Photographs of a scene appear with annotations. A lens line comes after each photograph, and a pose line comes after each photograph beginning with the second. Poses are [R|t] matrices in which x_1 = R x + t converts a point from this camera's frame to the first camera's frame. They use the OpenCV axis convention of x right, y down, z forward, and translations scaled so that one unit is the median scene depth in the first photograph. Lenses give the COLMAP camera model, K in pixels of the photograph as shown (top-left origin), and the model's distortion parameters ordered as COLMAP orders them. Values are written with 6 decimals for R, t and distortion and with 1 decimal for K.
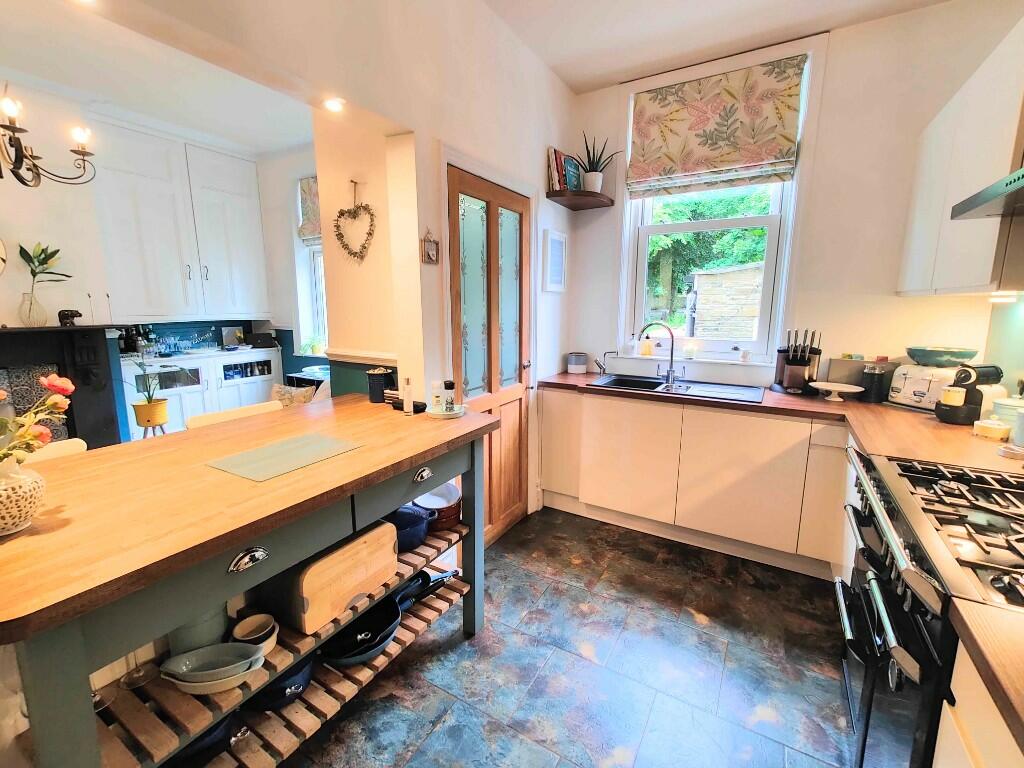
lens RADIAL K [[449.8, 0, 511.7], [0, 449.8, 378.5], [0, 0, 1]] dist [0.009966, -0.000485]
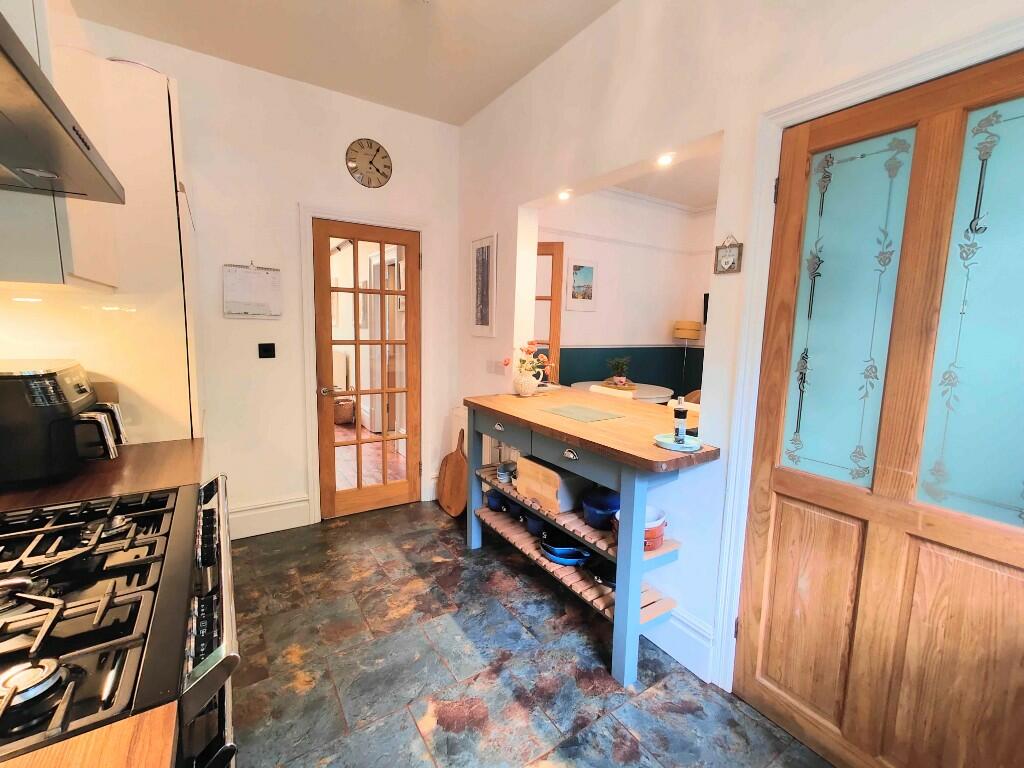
lens RADIAL K [[456.8, 0, 512.0], [0, 456.8, 384.0], [0, 0, 1]] dist [0.000731, -0.000097]
pose [[-0.450868, 0.105629, -0.886319, 0.600562], [-0.172671, 0.963895, 0.202711, -0.124058], [0.875730, 0.244437, -0.416350, 0.827733]]
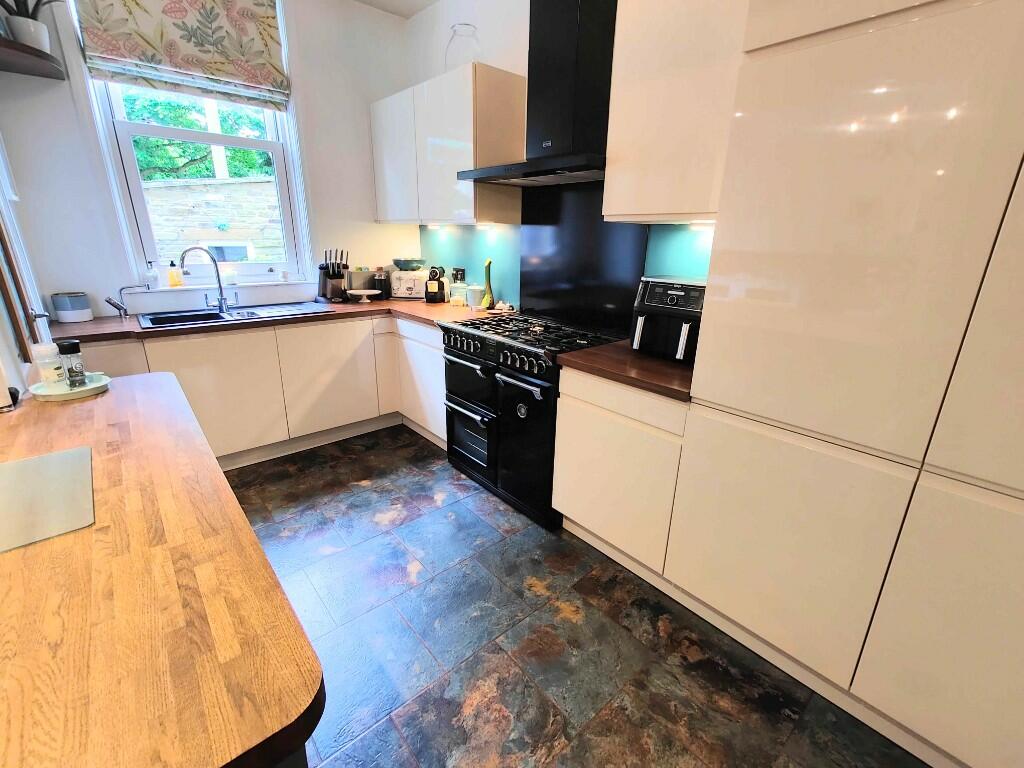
lens RADIAL K [[449.8, 0, 511.7], [0, 449.8, 378.5], [0, 0, 1]] dist [0.009966, -0.000485]
pose [[0.317371, -0.288144, 0.903465, -0.423254], [0.141970, 0.956419, 0.255162, -0.014691], [-0.937614, 0.047284, 0.344447, 0.128454]]
